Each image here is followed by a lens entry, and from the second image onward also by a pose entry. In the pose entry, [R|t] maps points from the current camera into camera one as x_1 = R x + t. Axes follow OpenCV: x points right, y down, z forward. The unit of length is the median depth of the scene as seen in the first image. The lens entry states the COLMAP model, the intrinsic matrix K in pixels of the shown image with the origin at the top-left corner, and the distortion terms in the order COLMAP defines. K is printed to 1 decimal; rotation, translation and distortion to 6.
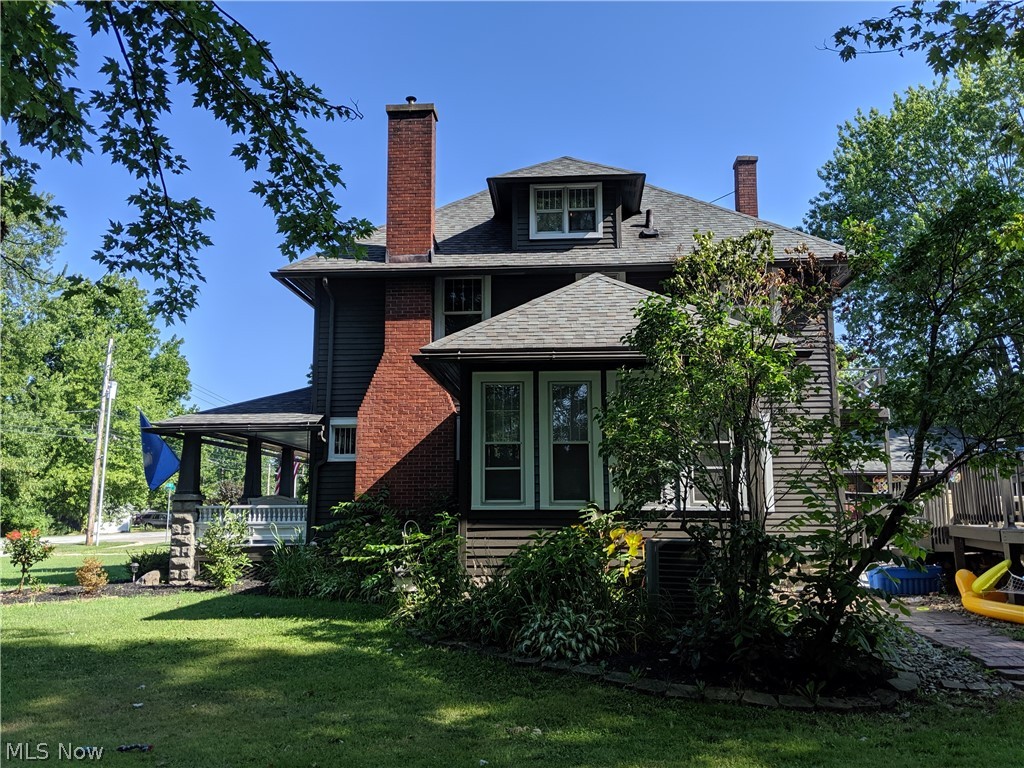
lens RADIAL K [[812.3, 0, 510.9], [0, 812.3, 382.1], [0, 0, 1]] dist [0.055512, -0.104371]
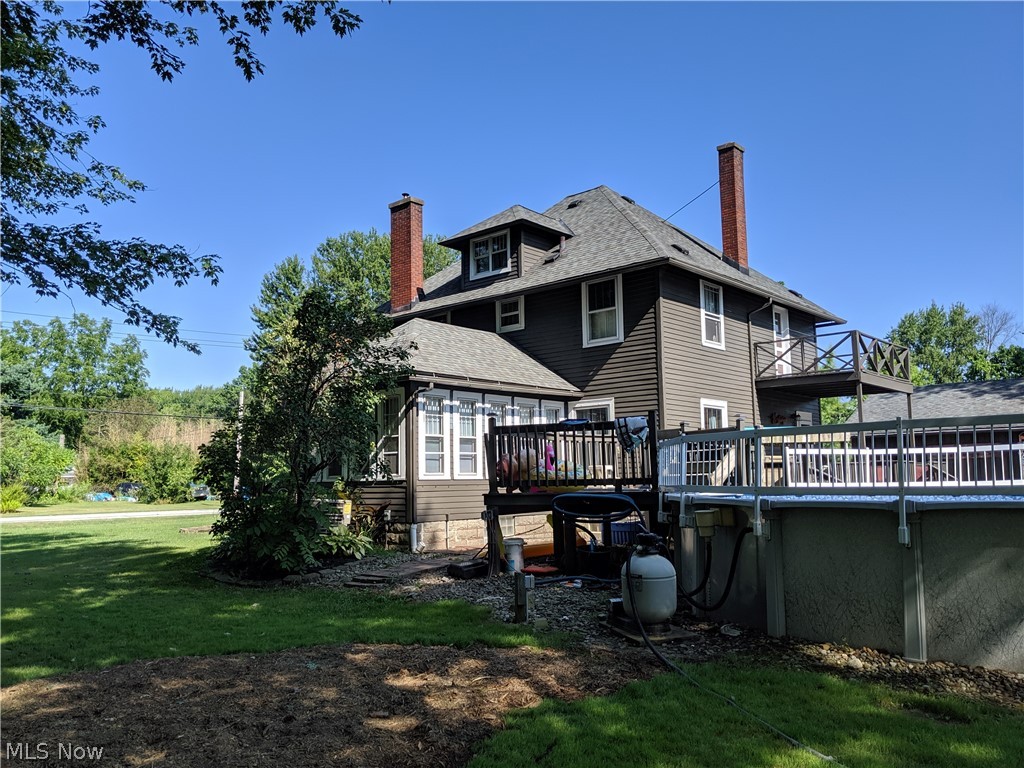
lens RADIAL K [[812.3, 0, 511.6], [0, 812.3, 386.4], [0, 0, 1]] dist [0.055512, -0.104371]
pose [[0.779678, -0.076910, -0.621440, 0.905986], [0.107790, 0.994099, 0.012207, -0.009859], [0.616834, -0.076502, 0.783367, -0.031730]]
